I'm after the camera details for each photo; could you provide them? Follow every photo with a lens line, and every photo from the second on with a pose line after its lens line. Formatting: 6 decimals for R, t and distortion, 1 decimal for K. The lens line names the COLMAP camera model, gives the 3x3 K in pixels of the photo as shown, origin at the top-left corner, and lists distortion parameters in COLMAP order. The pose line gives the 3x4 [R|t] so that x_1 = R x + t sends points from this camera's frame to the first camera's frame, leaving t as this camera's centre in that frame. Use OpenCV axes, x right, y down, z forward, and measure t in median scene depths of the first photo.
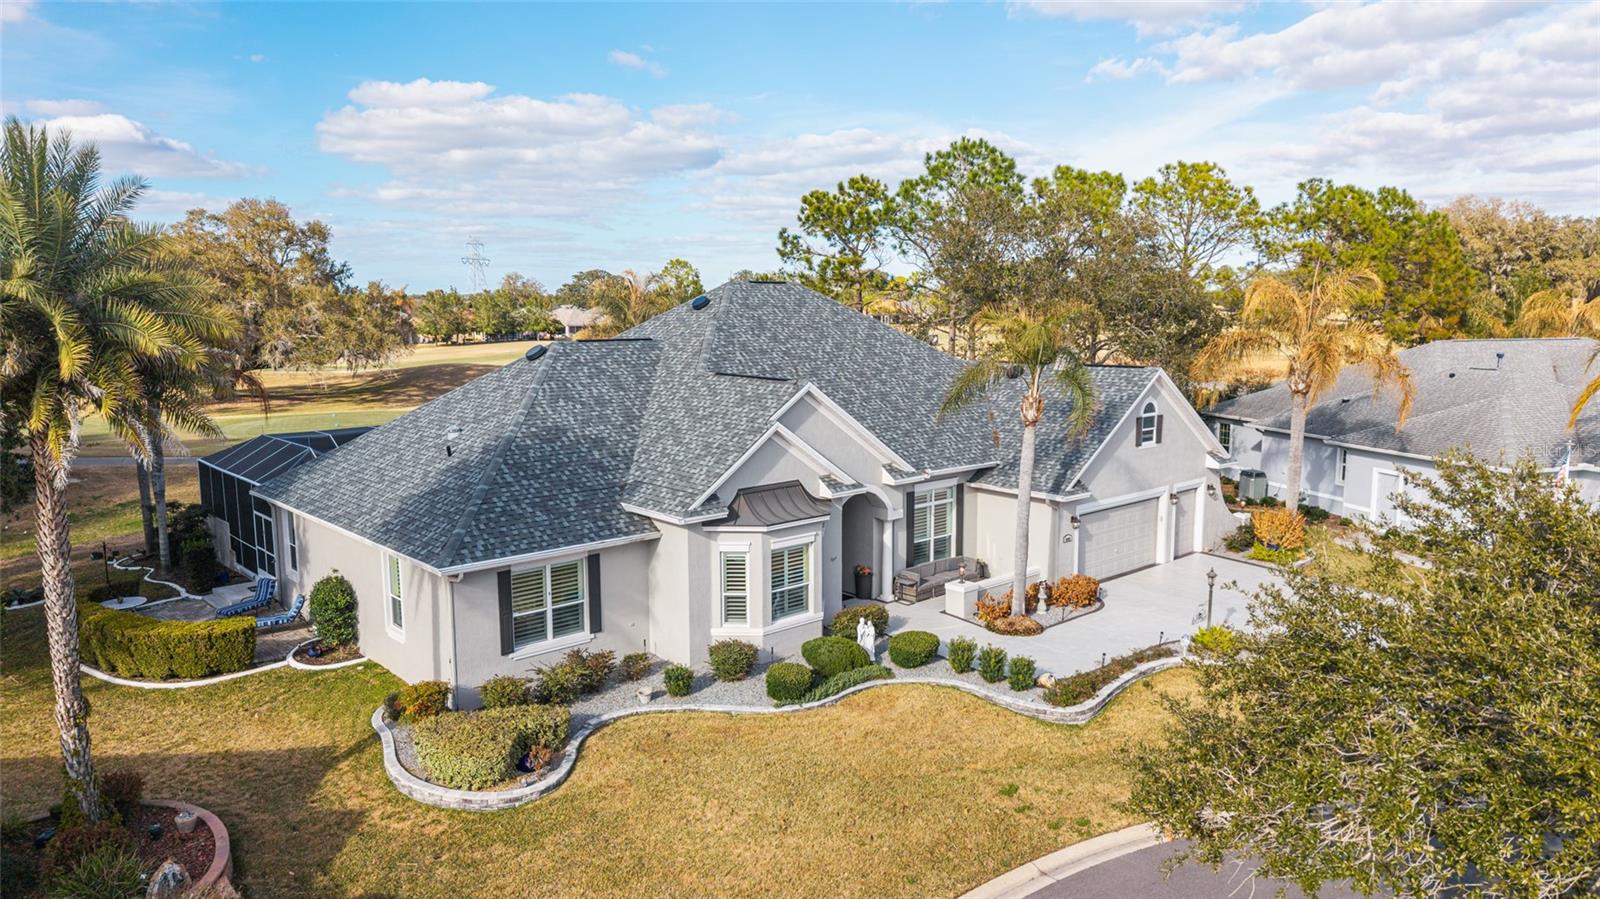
lens RADIAL K [[1080.0, 0, 796.3], [0, 1080.0, 487.3], [0, 0, 1]] dist [0.042241, -0.043574]
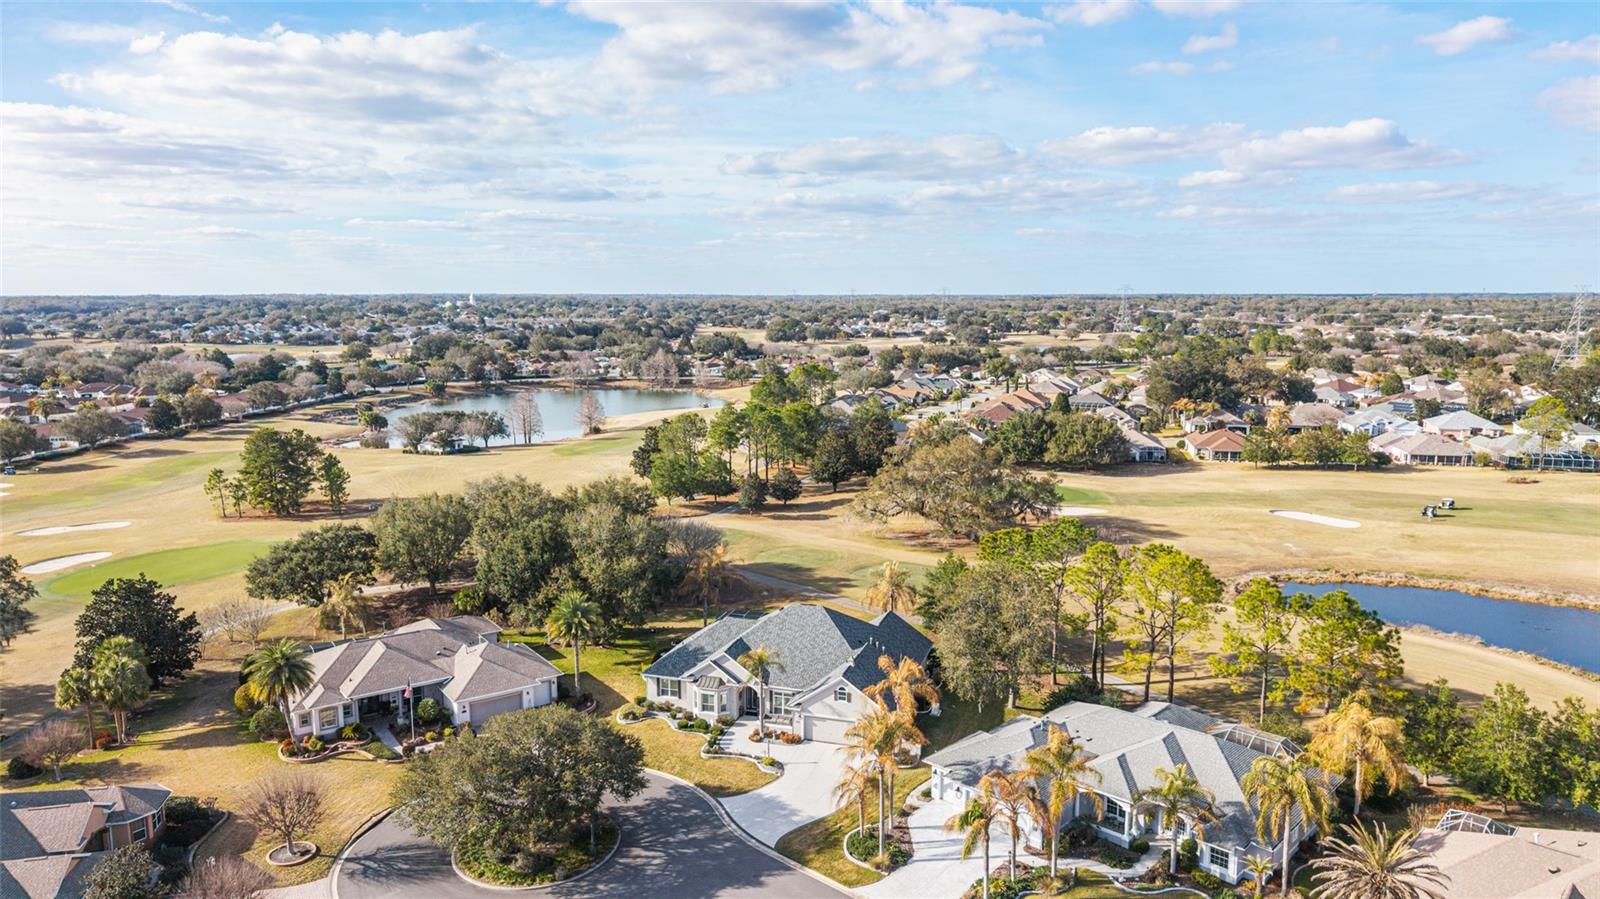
lens RADIAL K [[1073.7, 0, 801.0], [0, 1073.7, 511.3], [0, 0, 1]] dist [0.052366, -0.064738]
pose [[0.521272, 0.188704, -0.832266, 3.315732], [-0.140707, 0.980903, 0.134277, -1.174844], [0.841711, 0.047111, 0.537869, -0.841262]]
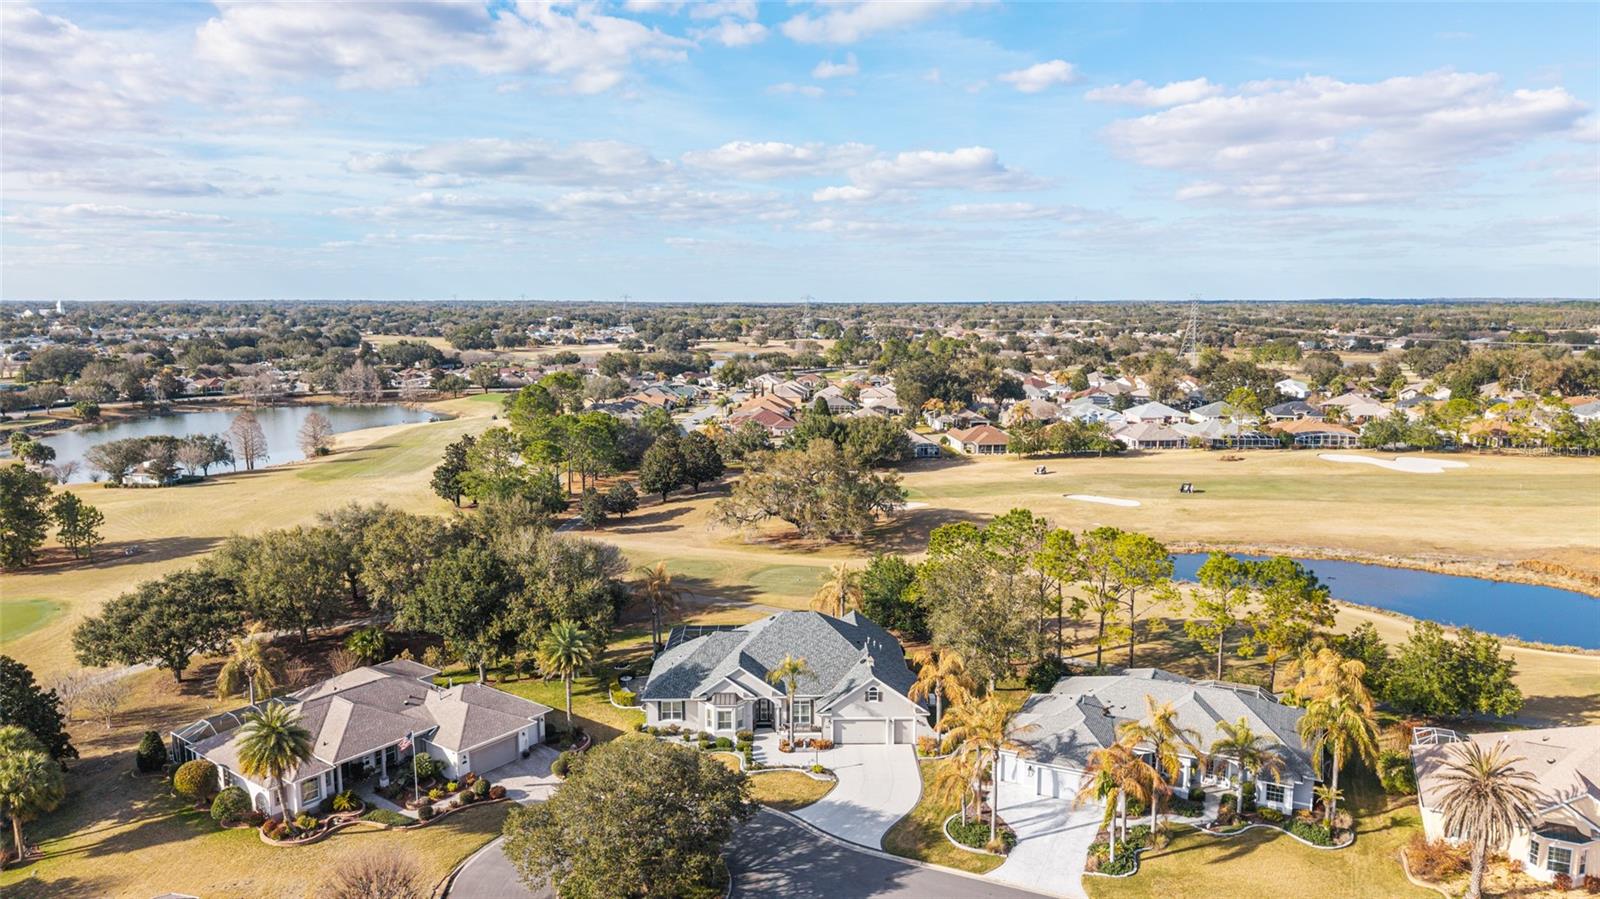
lens RADIAL K [[1080.0, 0, 796.3], [0, 1080.0, 487.3], [0, 0, 1]] dist [0.042241, -0.043574]
pose [[0.764302, 0.128941, -0.631836, 2.531418], [-0.112634, 0.991437, 0.066078, -1.022785], [0.634946, 0.020662, 0.772280, -1.825253]]
